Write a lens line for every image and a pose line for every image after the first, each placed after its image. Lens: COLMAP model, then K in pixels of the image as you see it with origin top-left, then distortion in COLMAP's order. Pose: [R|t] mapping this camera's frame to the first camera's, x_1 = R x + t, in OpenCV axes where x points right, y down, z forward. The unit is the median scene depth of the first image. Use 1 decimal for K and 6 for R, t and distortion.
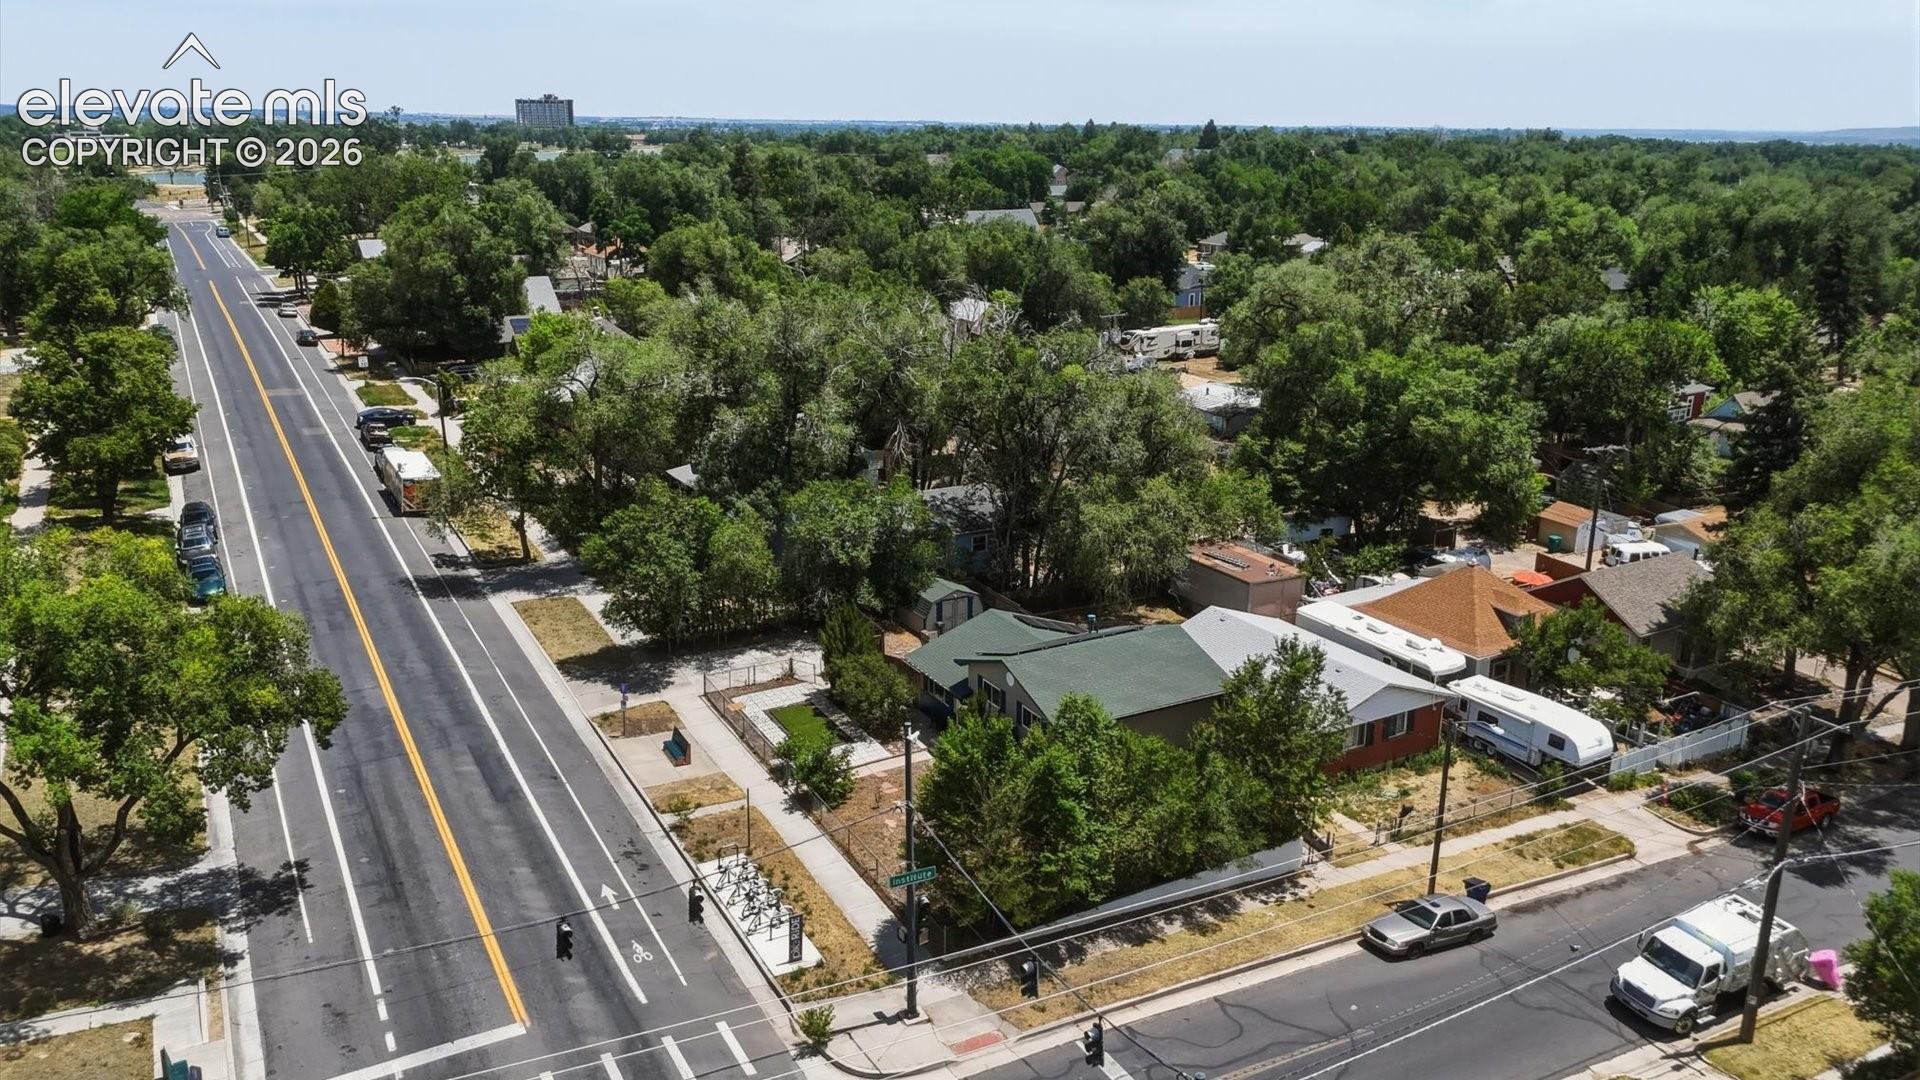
lens RADIAL K [[1423.7, 0, 967.2], [0, 1423.7, 558.2], [0, 0, 1]] dist [0.068339, -0.064335]
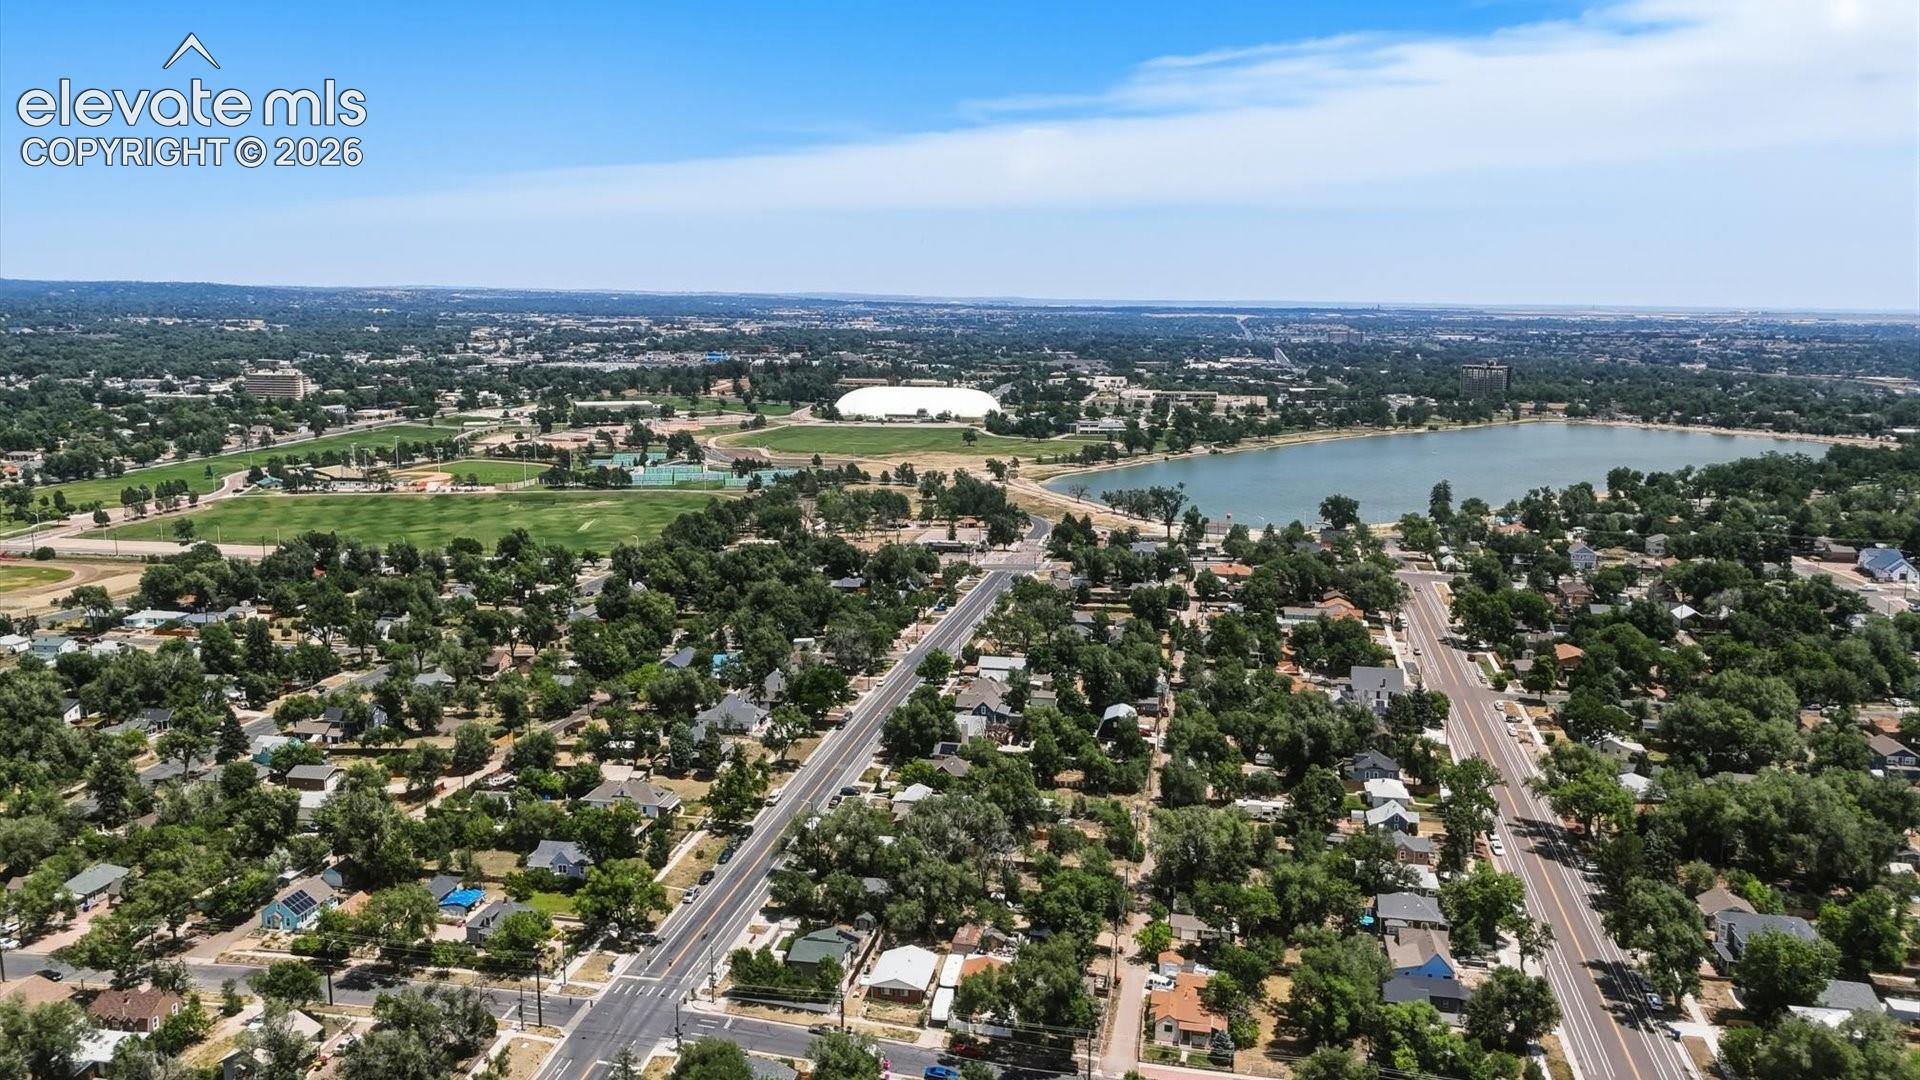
lens RADIAL K [[1423.7, 0, 979.1], [0, 1423.7, 526.2], [0, 0, 1]] dist [0.068339, -0.064335]
pose [[0.767531, 0.109121, -0.631656, 2.536313], [-0.196902, 0.977898, -0.070322, -0.791182], [0.610021, 0.178349, 0.772053, -1.810269]]
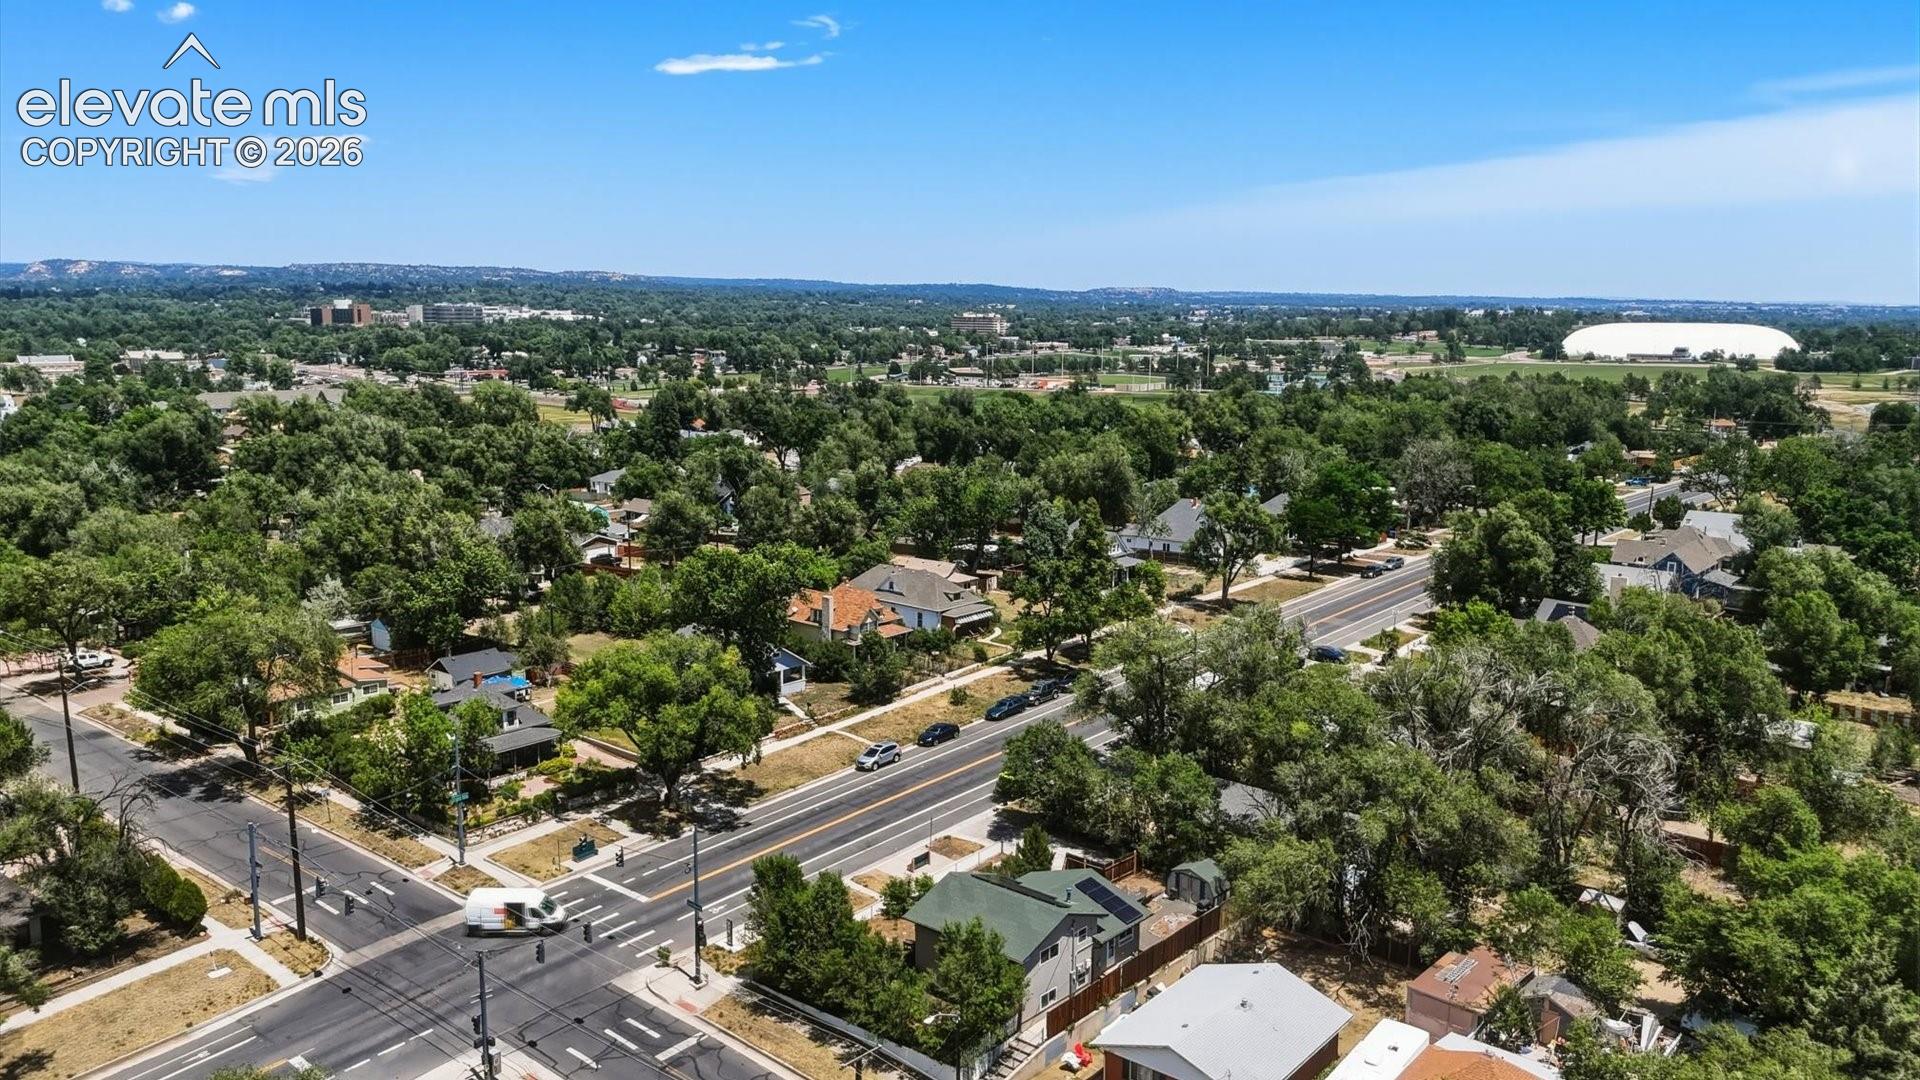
lens RADIAL K [[1423.7, 0, 965.1], [0, 1423.7, 526.3], [0, 0, 1]] dist [0.068339, -0.064335]
pose [[0.352954, 0.148275, -0.923817, 1.206554], [-0.286590, 0.957037, 0.044112, -0.307239], [0.890668, 0.249188, 0.380284, 0.299014]]
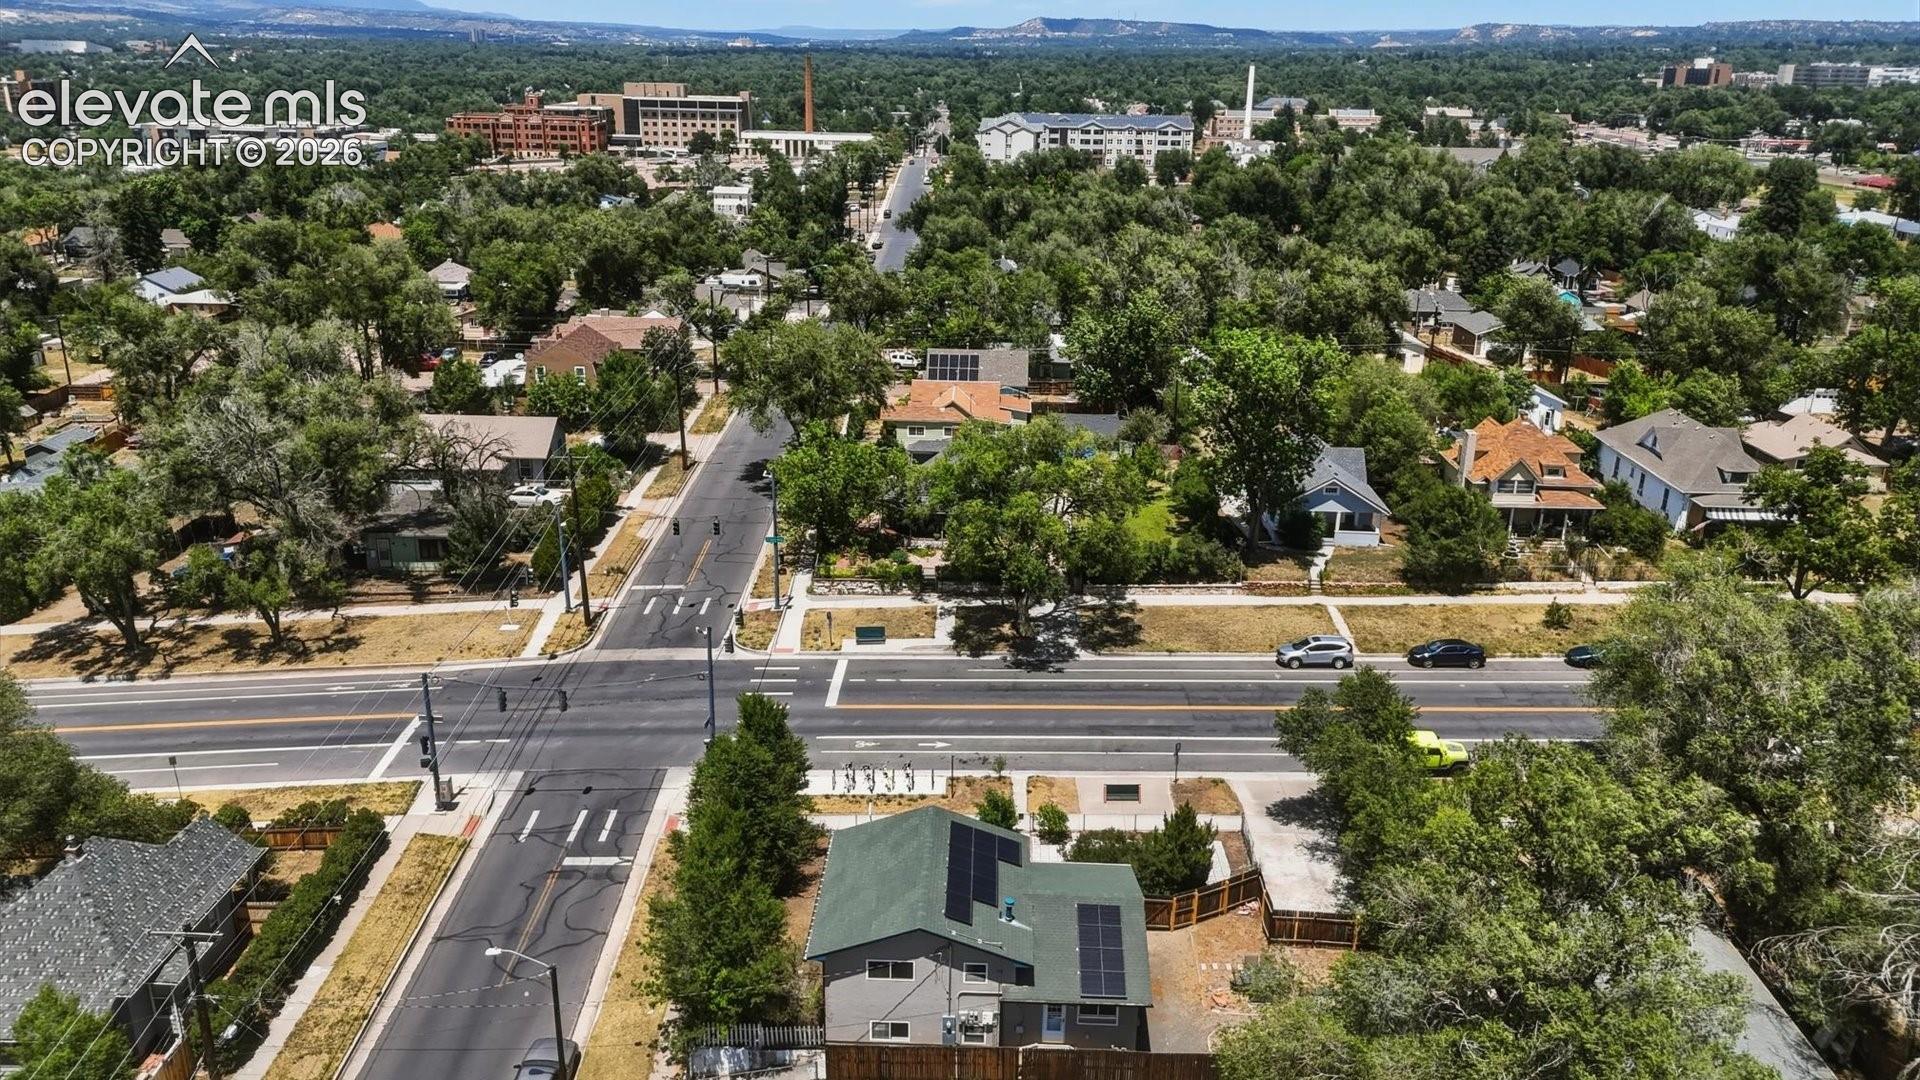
lens RADIAL K [[1423.7, 0, 954.6], [0, 1423.7, 531.4], [0, 0, 1]] dist [0.068339, -0.064335]
pose [[-0.514318, 0.265572, -0.815444, 0.722619], [-0.268859, 0.852979, 0.447371, -0.505983], [0.814366, 0.449330, -0.367301, 1.141864]]
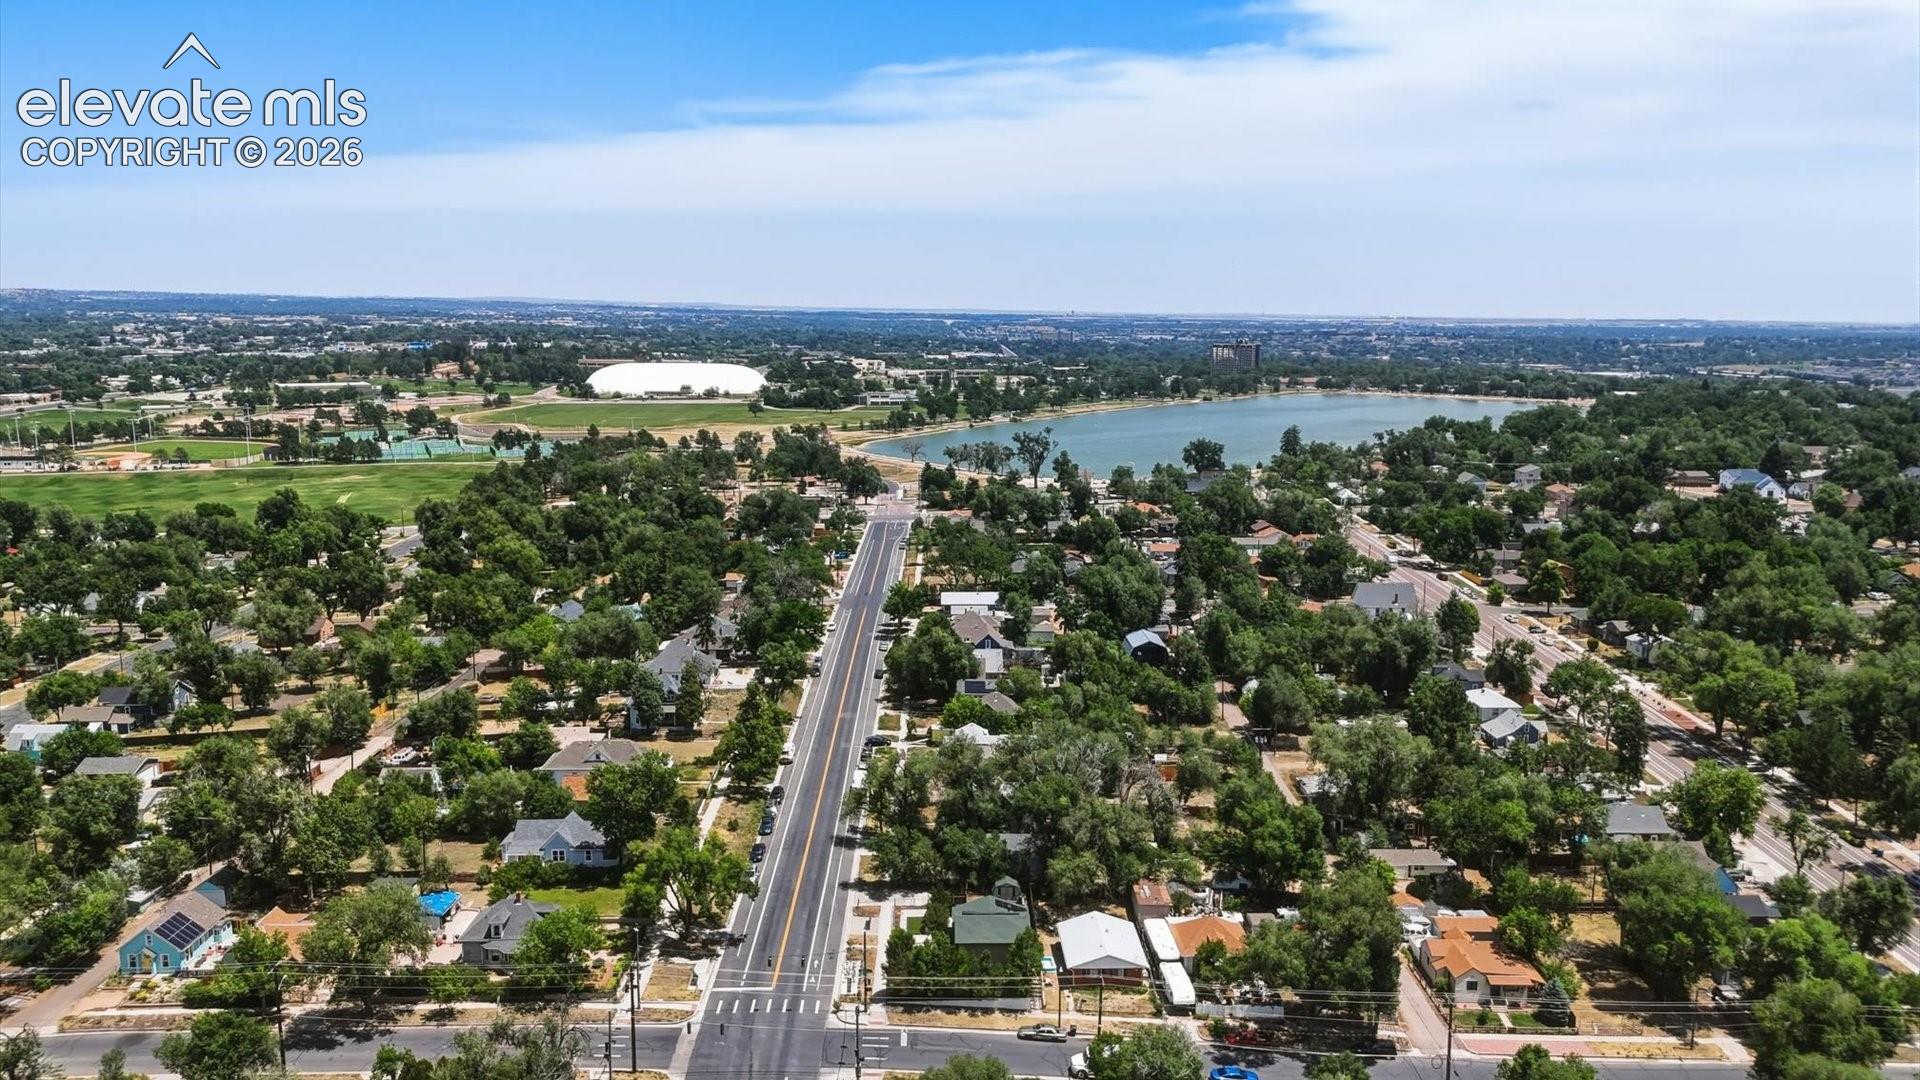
lens RADIAL K [[1423.7, 0, 969.7], [0, 1423.7, 544.2], [0, 0, 1]] dist [0.068339, -0.064335]
pose [[0.882415, 0.081651, -0.463331, 1.185469], [-0.143759, 0.984518, -0.100292, -0.342128], [0.447969, 0.155107, 0.880492, -1.490862]]
